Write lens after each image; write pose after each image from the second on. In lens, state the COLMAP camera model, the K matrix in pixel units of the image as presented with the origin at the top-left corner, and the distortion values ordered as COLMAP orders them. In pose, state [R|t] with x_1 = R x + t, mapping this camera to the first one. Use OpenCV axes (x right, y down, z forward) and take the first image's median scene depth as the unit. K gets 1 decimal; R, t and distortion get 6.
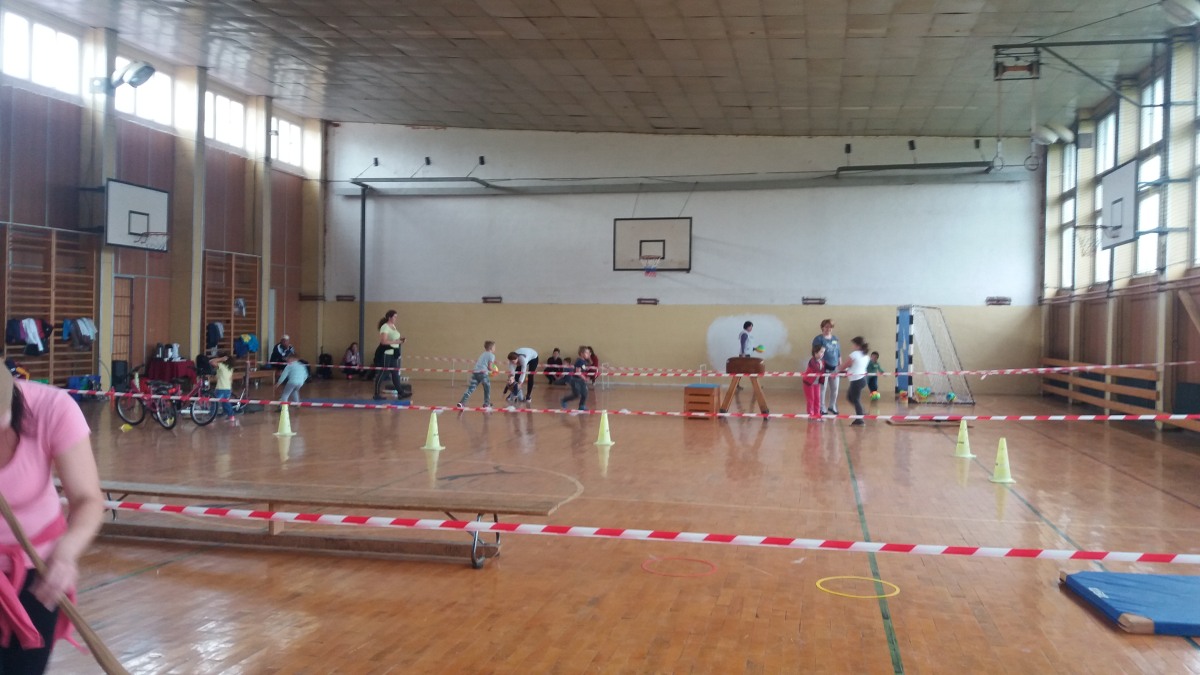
lens RADIAL K [[985.3, 0, 600.3], [0, 985.3, 337.4], [0, 0, 1]] dist [-0.004867, -0.038863]
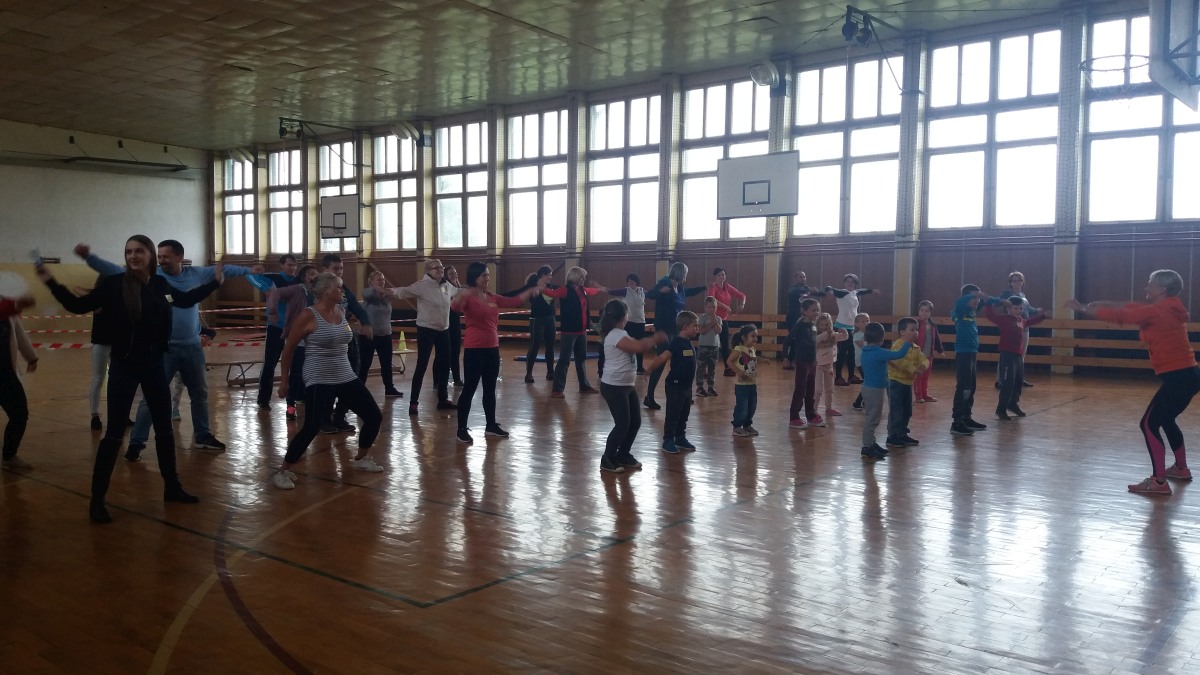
lens RADIAL K [[985.3, 0, 599.9], [0, 985.3, 340.3], [0, 0, 1]] dist [-0.004867, -0.038863]
pose [[0.445132, -0.059784, 0.893467, -0.609626], [0.008178, 0.997999, 0.062704, -0.008321], [-0.895428, -0.020605, 0.444730, -0.181335]]
